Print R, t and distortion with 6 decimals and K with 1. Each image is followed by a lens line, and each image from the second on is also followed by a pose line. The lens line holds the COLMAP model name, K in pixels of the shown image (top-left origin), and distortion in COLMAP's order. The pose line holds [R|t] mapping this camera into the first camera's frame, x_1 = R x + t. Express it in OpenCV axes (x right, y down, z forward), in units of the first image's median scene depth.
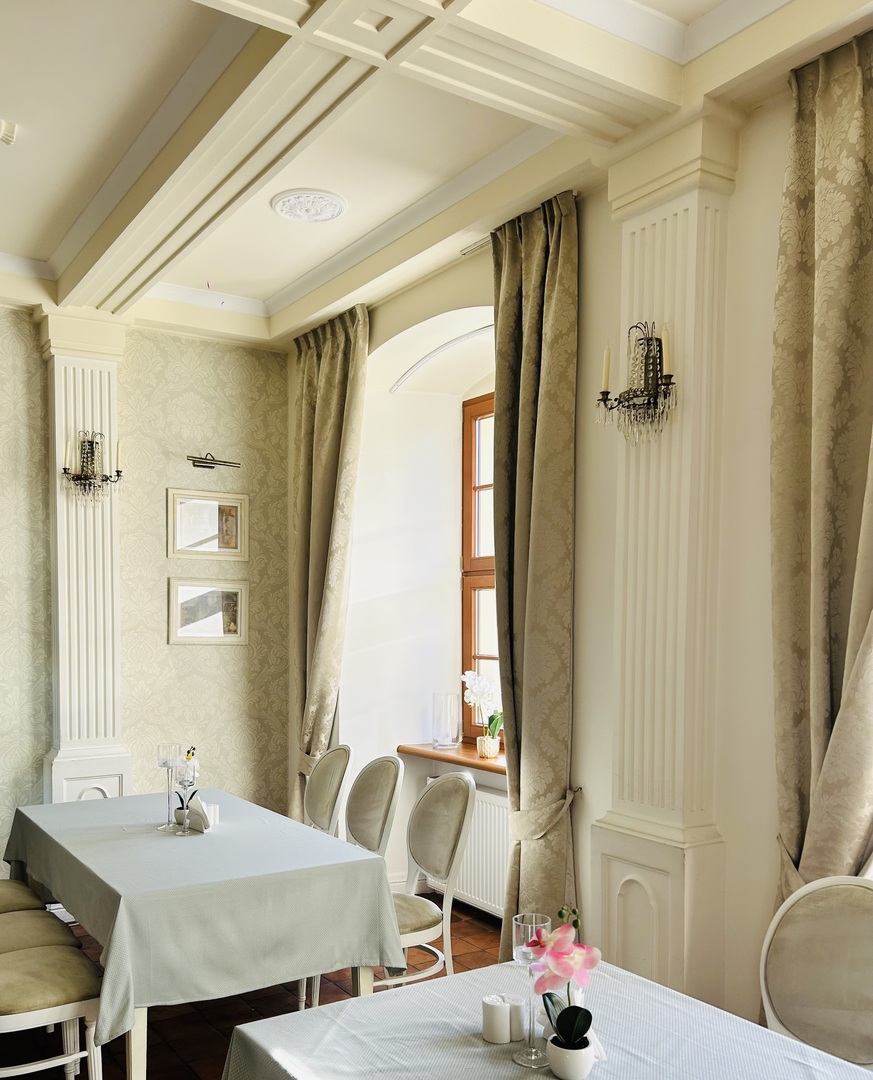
lens RADIAL K [[939.3, 0, 375.7], [0, 939.3, 675.1], [0, 0, 1]] dist [0.031349, -0.042092]
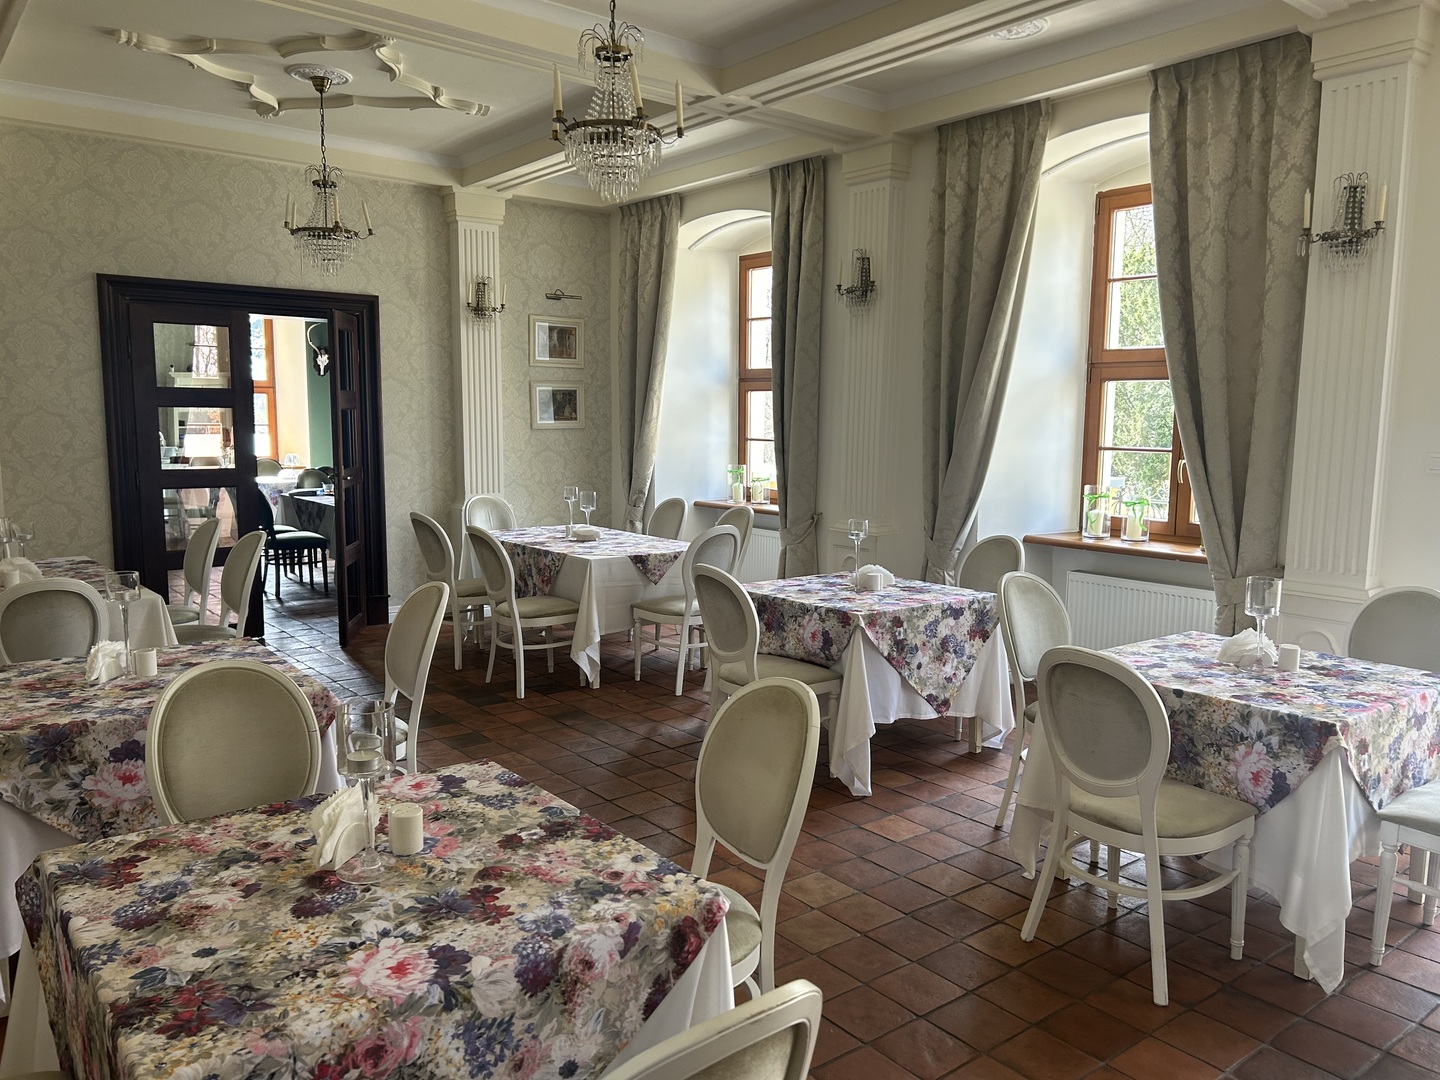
lens RADIAL K [[1073.9, 0, 724.4], [0, 1073.9, 545.4], [0, 0, 1]] dist [0.015442, -0.026840]
pose [[0.990565, -0.007302, 0.136852, -0.215100], [-0.001799, 0.997801, 0.066260, 0.047125], [-0.137035, -0.065881, 0.988373, -0.857801]]
